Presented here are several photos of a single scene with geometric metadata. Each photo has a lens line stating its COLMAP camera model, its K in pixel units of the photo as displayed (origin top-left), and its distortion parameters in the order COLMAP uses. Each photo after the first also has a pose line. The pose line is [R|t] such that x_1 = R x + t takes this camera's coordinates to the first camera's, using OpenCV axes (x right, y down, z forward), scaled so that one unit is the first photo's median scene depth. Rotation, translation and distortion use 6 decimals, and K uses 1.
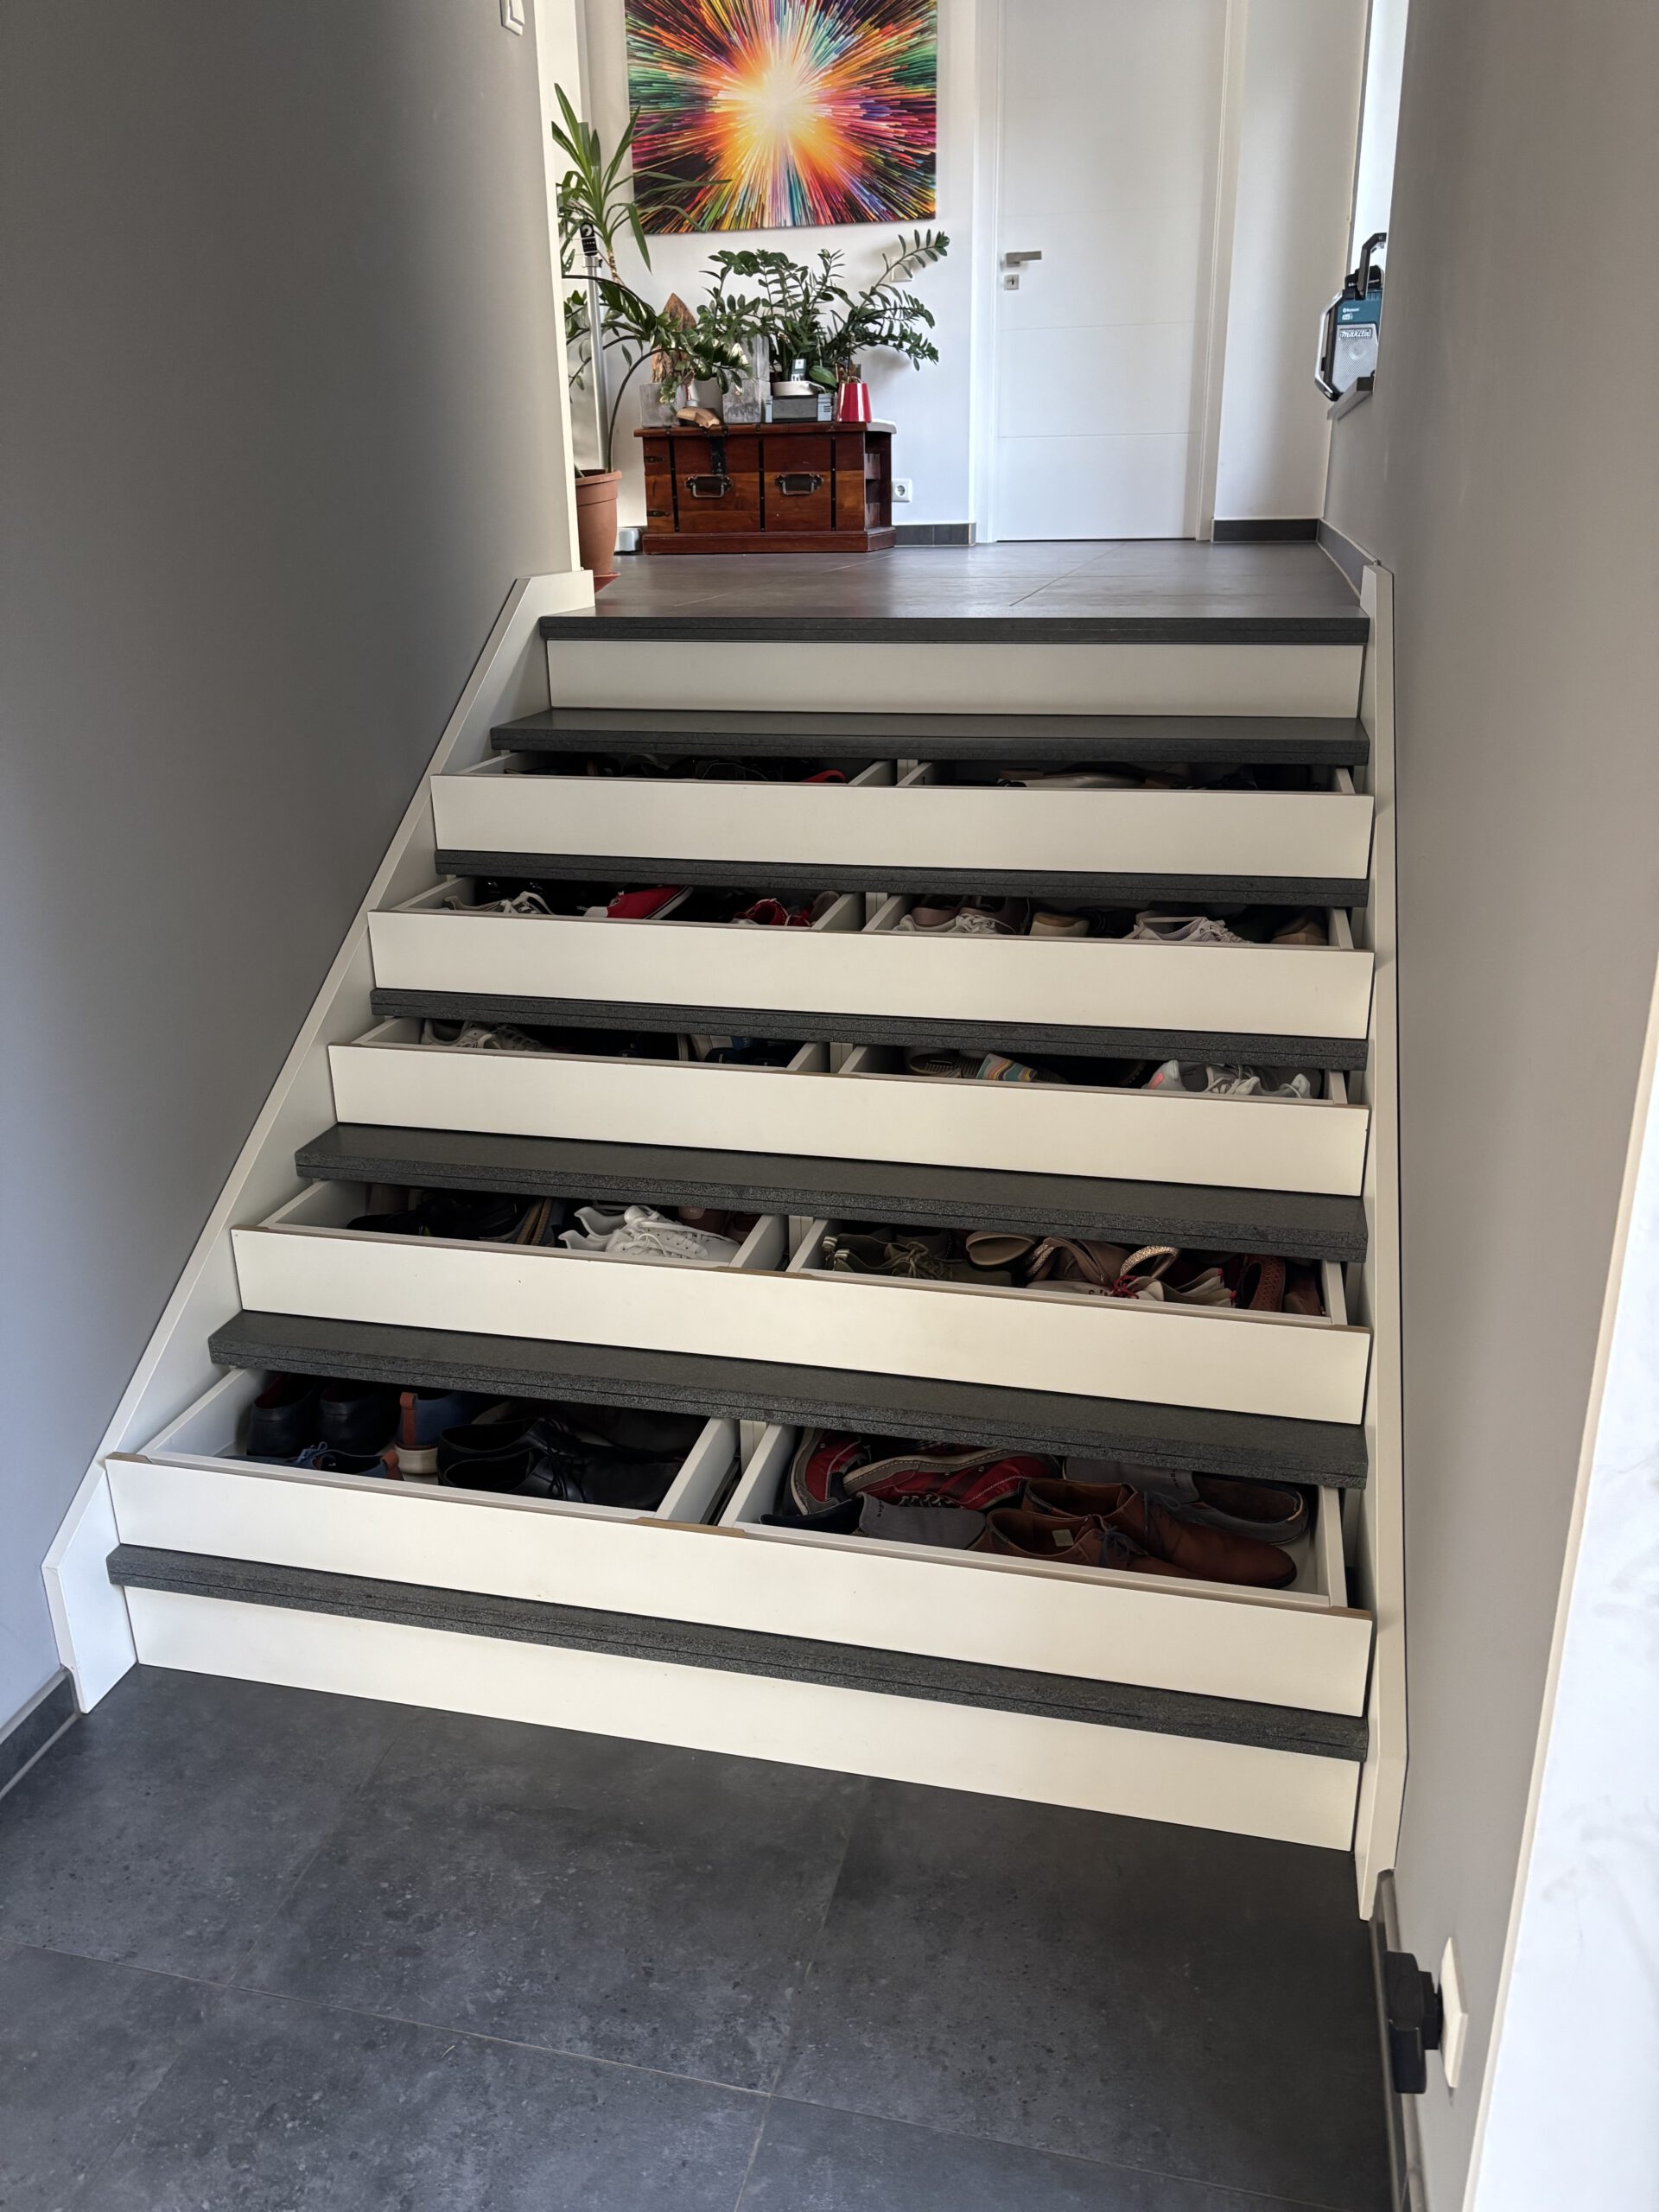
lens RADIAL K [[1645.8, 0, 853.0], [0, 1645.8, 1110.7], [0, 0, 1]] dist [0.031113, -0.049002]
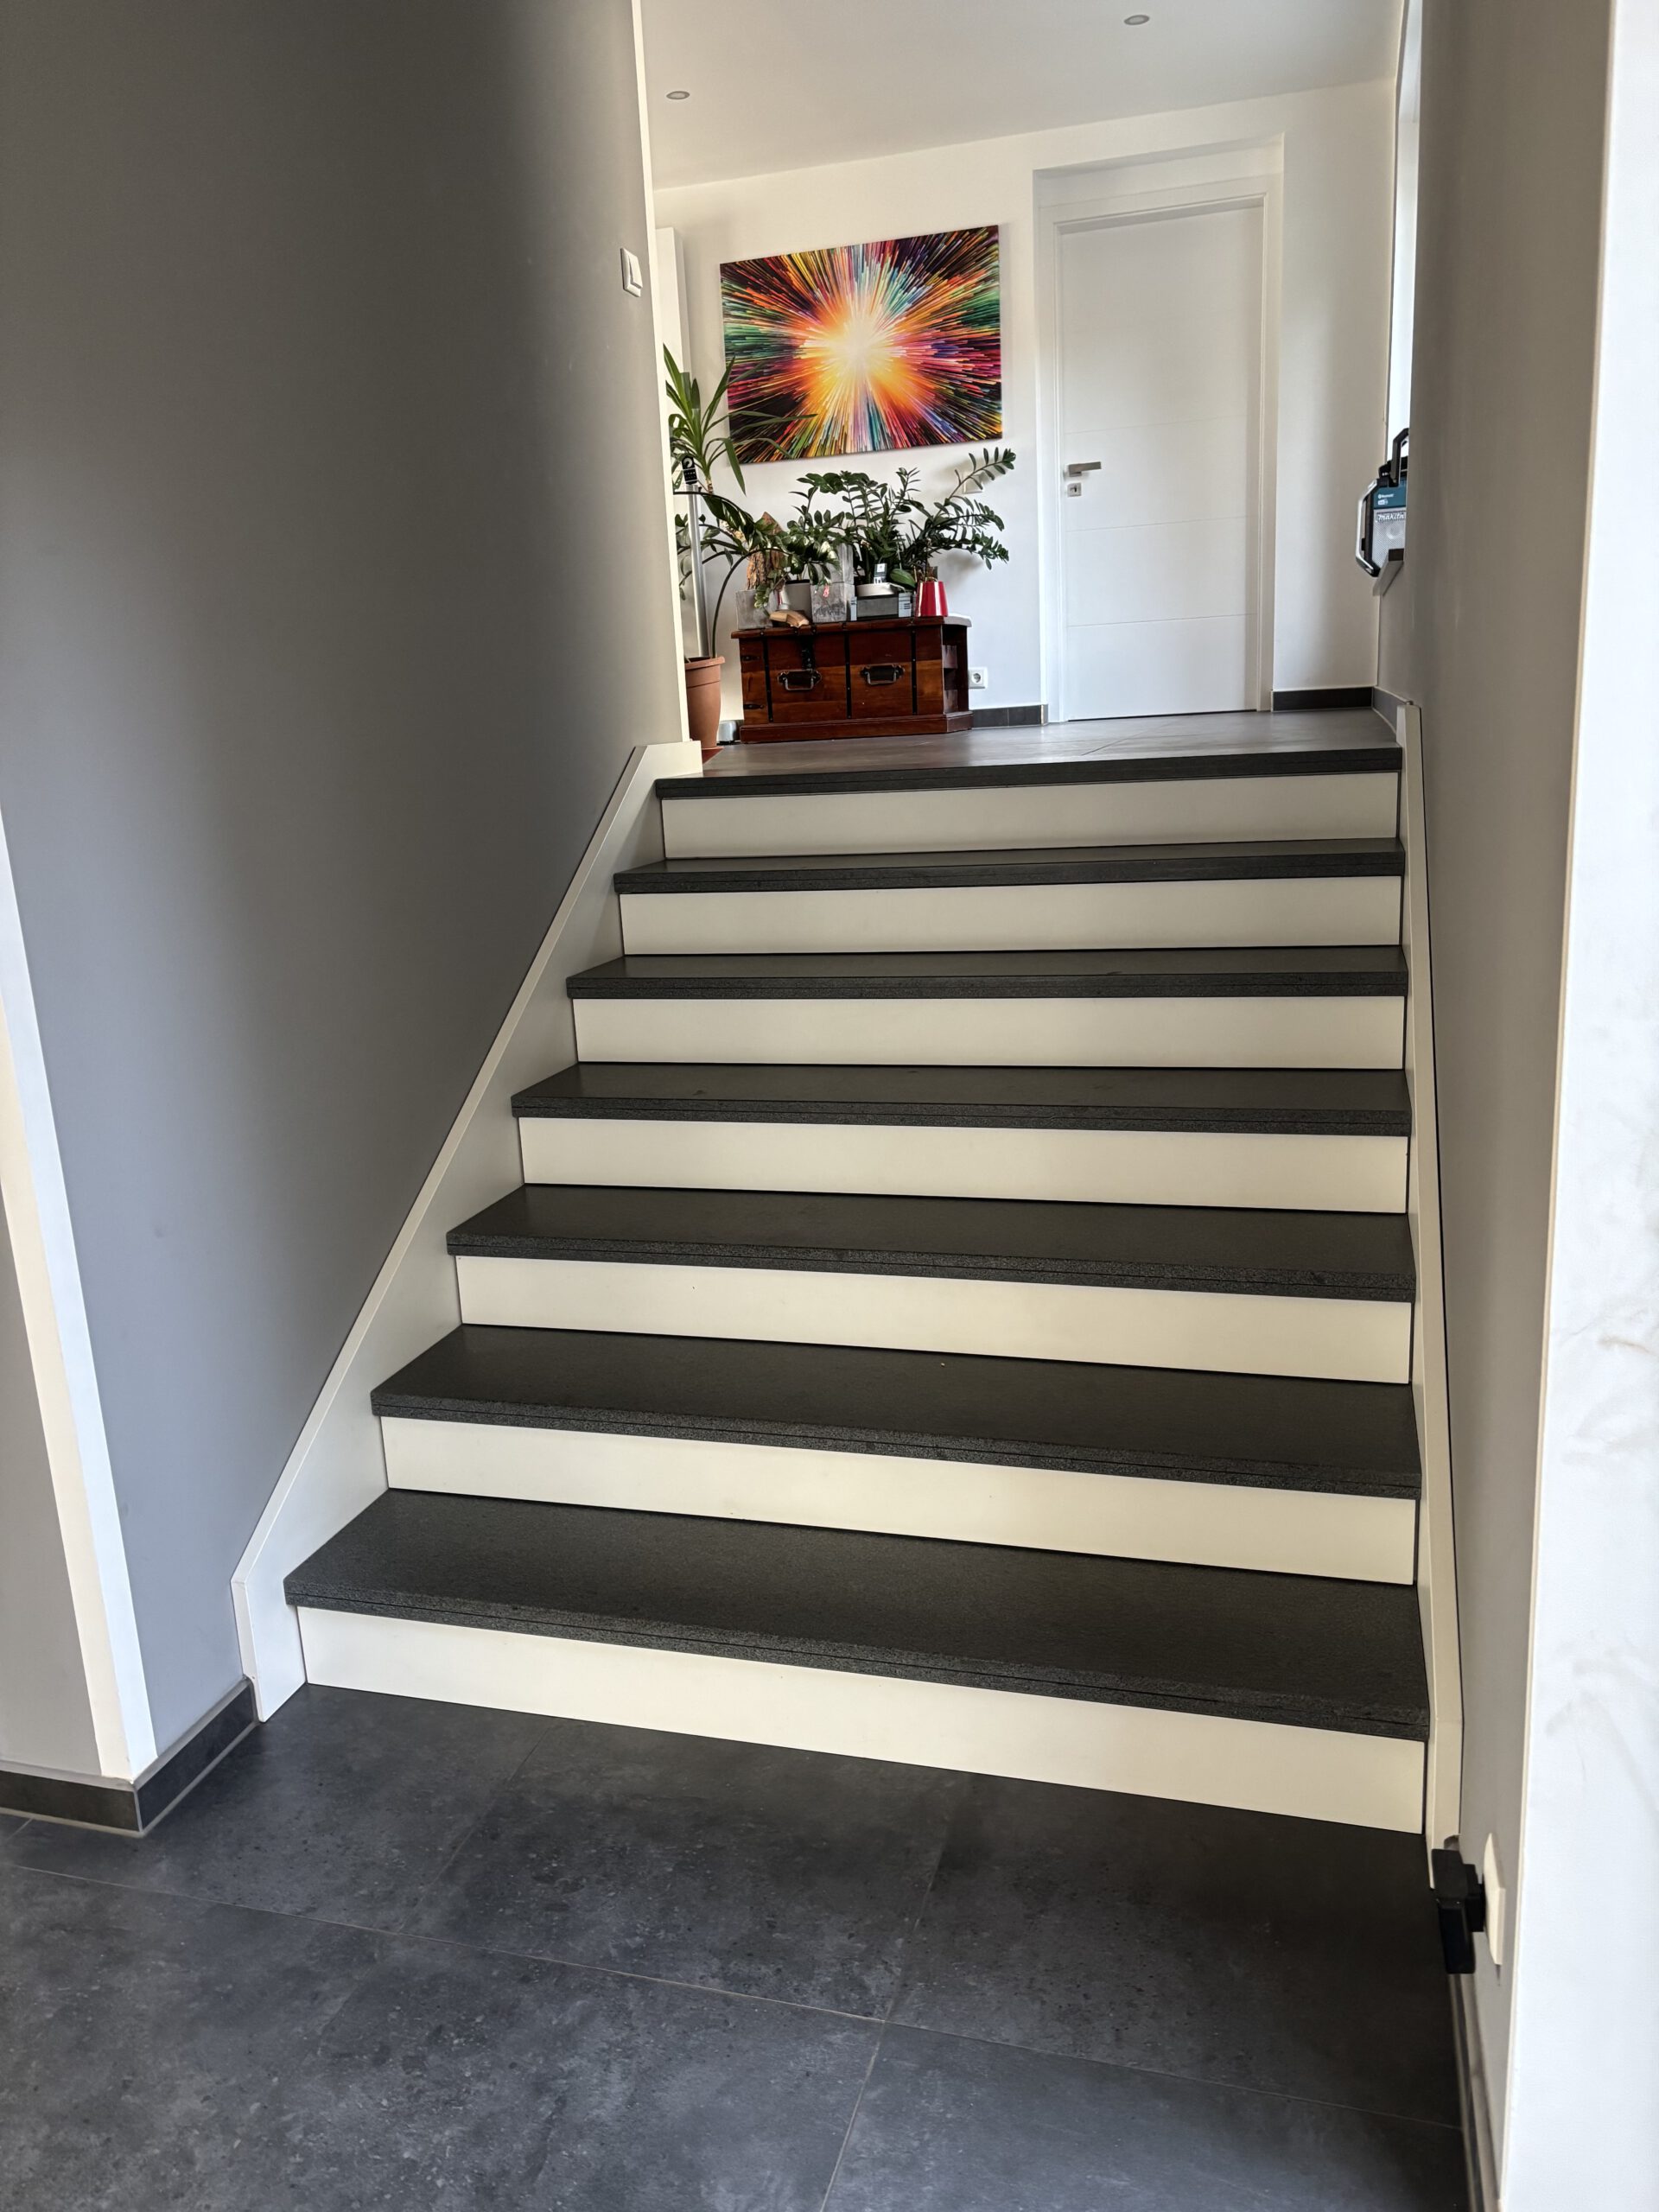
lens RADIAL K [[1674.8, 0, 829.5], [0, 1674.8, 1106.0], [0, 0, 1]] dist [-0.006921, 0.000106]
pose [[0.997501, -0.021539, -0.067294, 0.001340], [0.013020, 0.992127, -0.124555, 0.103556], [0.069447, 0.123368, 0.989928, -0.146952]]
